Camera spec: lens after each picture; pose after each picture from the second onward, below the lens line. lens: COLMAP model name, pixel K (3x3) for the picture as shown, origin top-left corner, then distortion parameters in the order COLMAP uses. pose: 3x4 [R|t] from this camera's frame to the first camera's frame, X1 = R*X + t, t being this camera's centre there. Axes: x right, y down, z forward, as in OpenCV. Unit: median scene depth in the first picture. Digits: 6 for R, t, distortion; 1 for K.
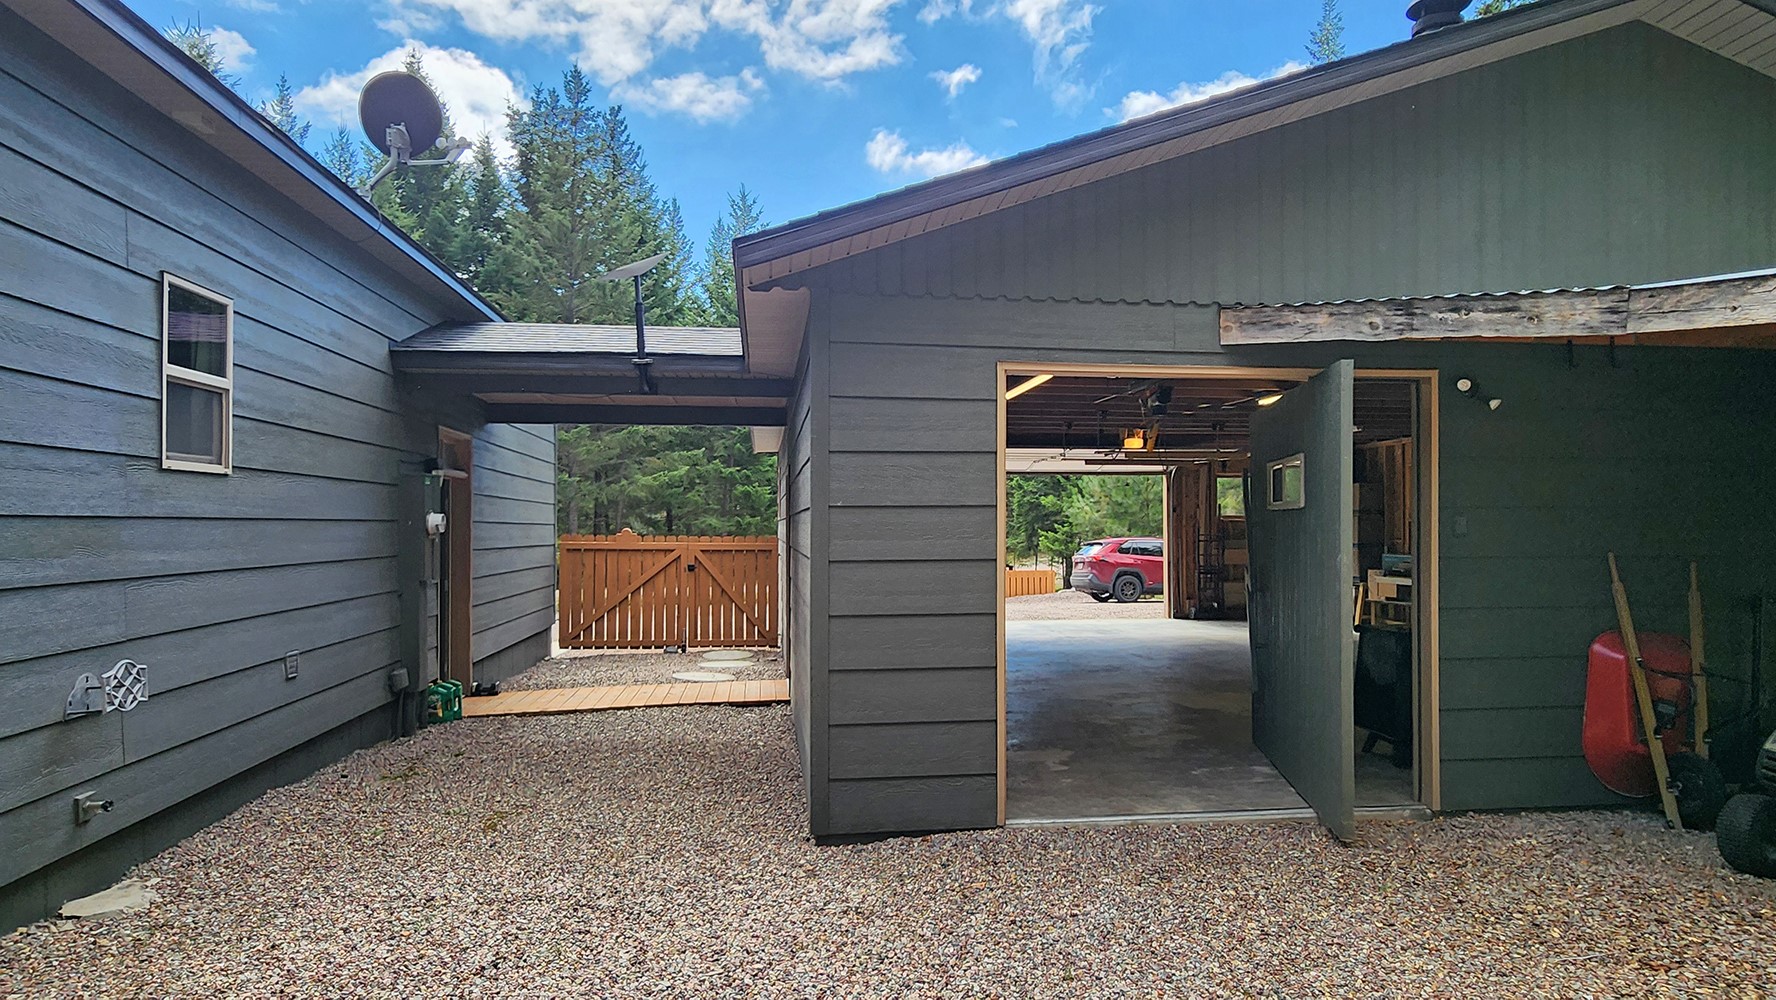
lens RADIAL K [[1036.7, 0, 889.8], [0, 1036.7, 504.4], [0, 0, 1]] dist [-0.004038, -0.001953]
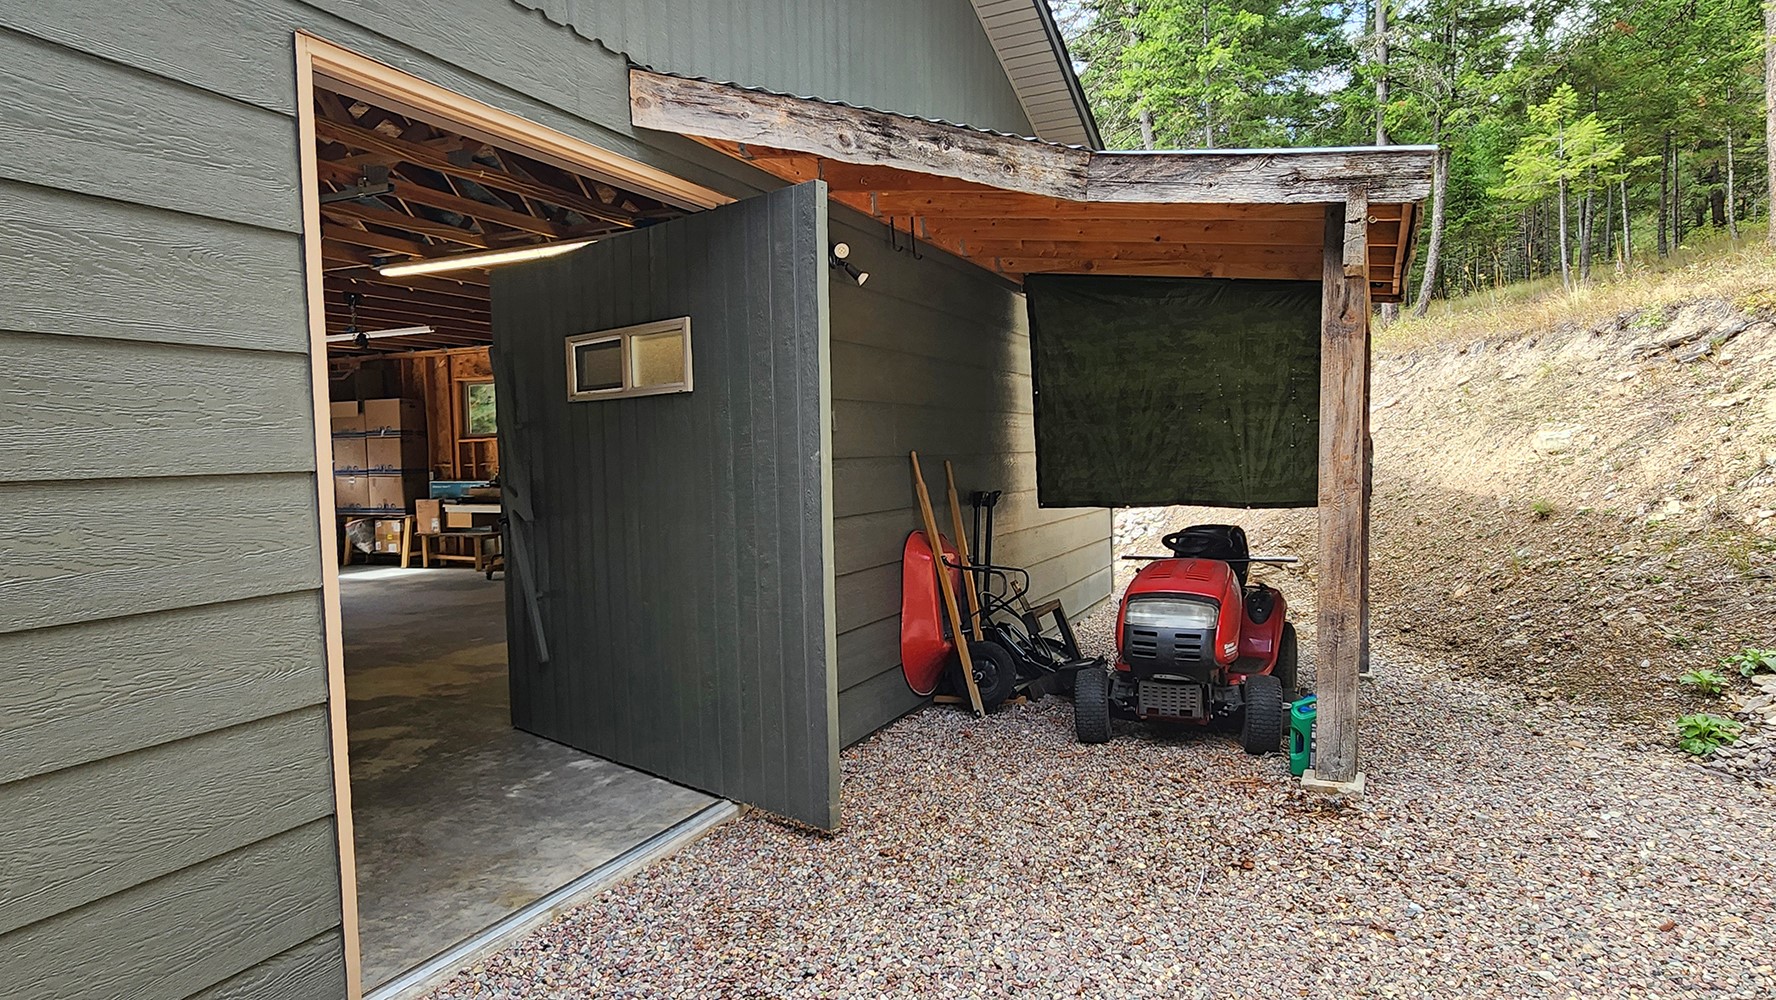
lens RADIAL K [[1036.7, 0, 886.7], [0, 1036.7, 510.1], [0, 0, 1]] dist [-0.004038, -0.001953]
pose [[0.534396, -0.057057, 0.843306, -0.150250], [0.001647, 0.997787, 0.066465, 0.040142], [-0.845233, -0.034129, 0.533307, 0.544108]]
